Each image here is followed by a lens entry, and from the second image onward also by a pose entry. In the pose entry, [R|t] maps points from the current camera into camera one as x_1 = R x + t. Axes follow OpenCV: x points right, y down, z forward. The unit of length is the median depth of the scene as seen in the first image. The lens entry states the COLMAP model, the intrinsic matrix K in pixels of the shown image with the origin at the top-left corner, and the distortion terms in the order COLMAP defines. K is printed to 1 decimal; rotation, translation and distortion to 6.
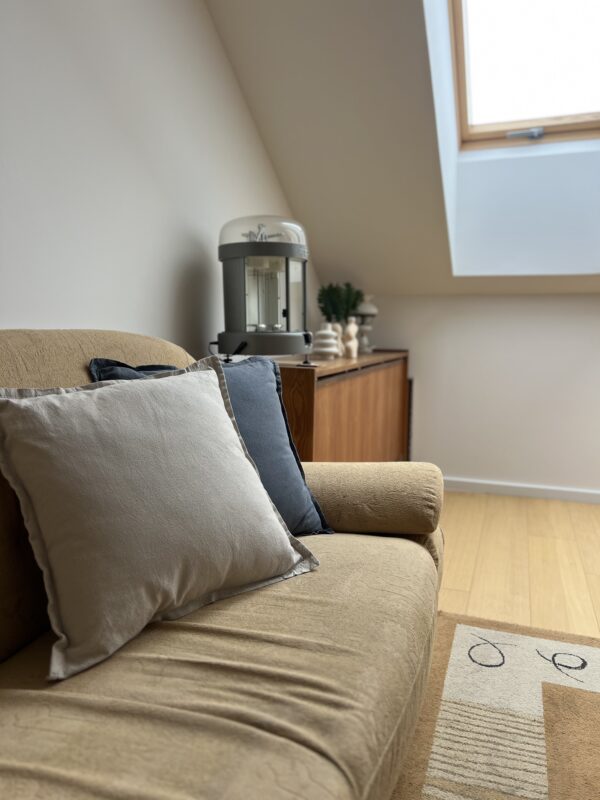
lens RADIAL K [[615.9, 0, 301.7], [0, 615.9, 401.2], [0, 0, 1]] dist [0.060079, -0.061147]
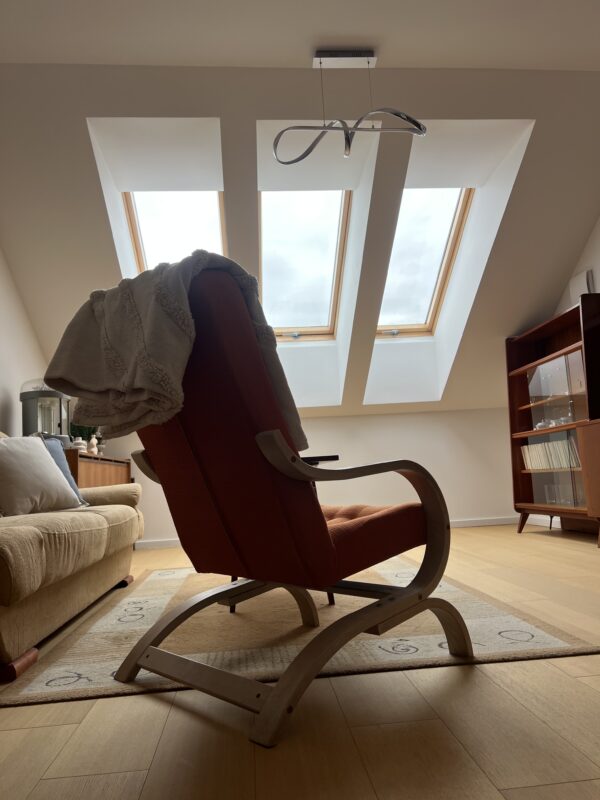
lens RADIAL K [[615.9, 0, 300.3], [0, 615.9, 402.3], [0, 0, 1]] dist [0.060079, -0.061147]
pose [[0.912186, -0.013300, 0.409560, -0.135903], [0.117115, 0.966245, -0.229465, 0.330809], [-0.392683, 0.257281, 0.882953, -1.070580]]
